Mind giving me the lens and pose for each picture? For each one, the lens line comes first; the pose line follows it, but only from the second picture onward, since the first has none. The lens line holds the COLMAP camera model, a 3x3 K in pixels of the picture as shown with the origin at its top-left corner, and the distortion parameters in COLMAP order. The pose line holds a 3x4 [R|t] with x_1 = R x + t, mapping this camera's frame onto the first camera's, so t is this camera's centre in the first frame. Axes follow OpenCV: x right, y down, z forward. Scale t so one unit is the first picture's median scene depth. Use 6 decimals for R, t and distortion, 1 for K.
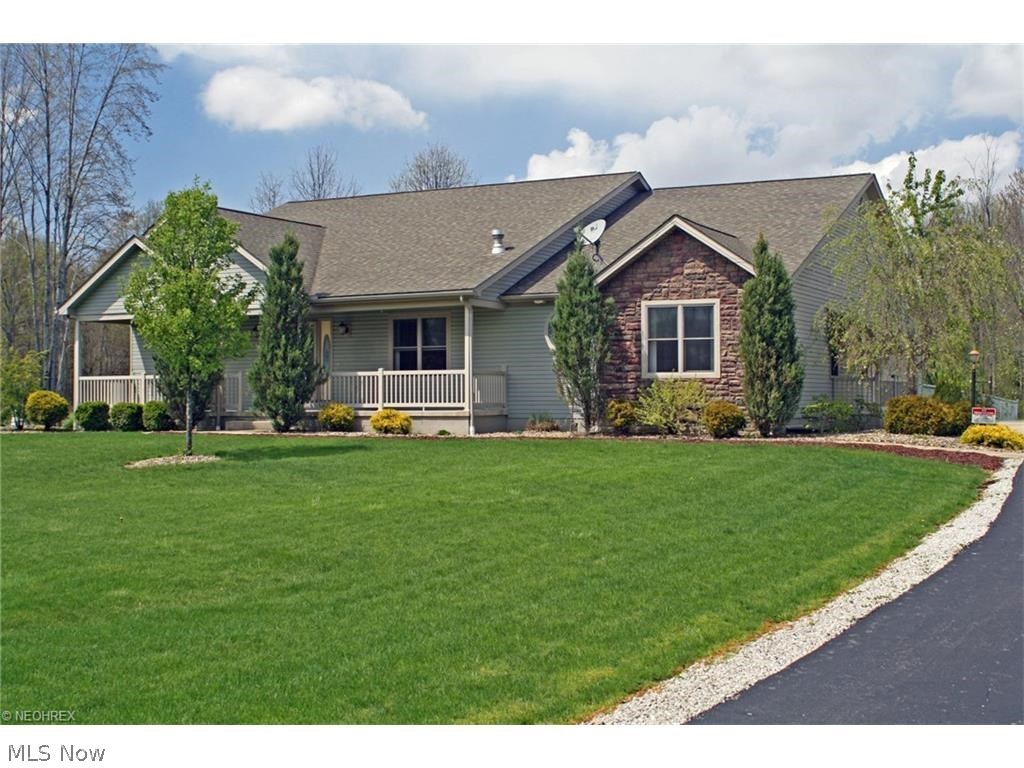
lens RADIAL K [[1298.7, 0, 513.7], [0, 1298.7, 383.7], [0, 0, 1]] dist [-0.123128, 0.000000]
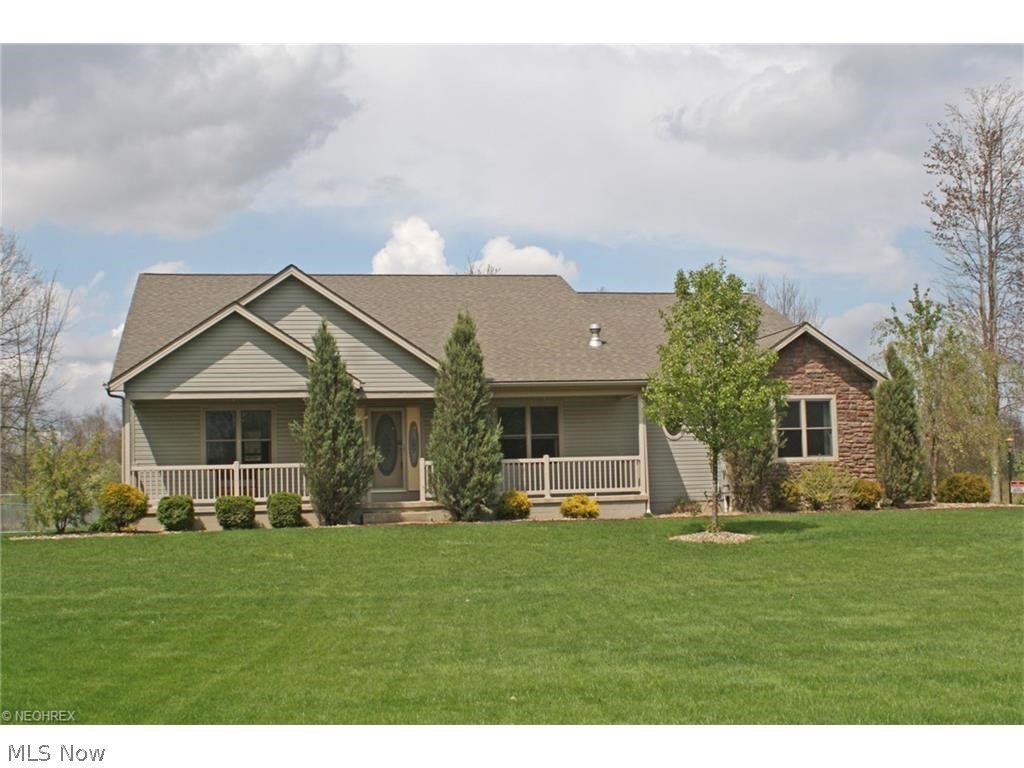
lens RADIAL K [[1298.7, 0, 514.0], [0, 1298.7, 383.1], [0, 0, 1]] dist [-0.123128, 0.000000]
pose [[0.797789, 0.034445, 0.601952, -0.752050], [0.015775, 0.996833, -0.077947, 0.010827], [-0.602730, 0.071681, 0.794719, 0.222630]]
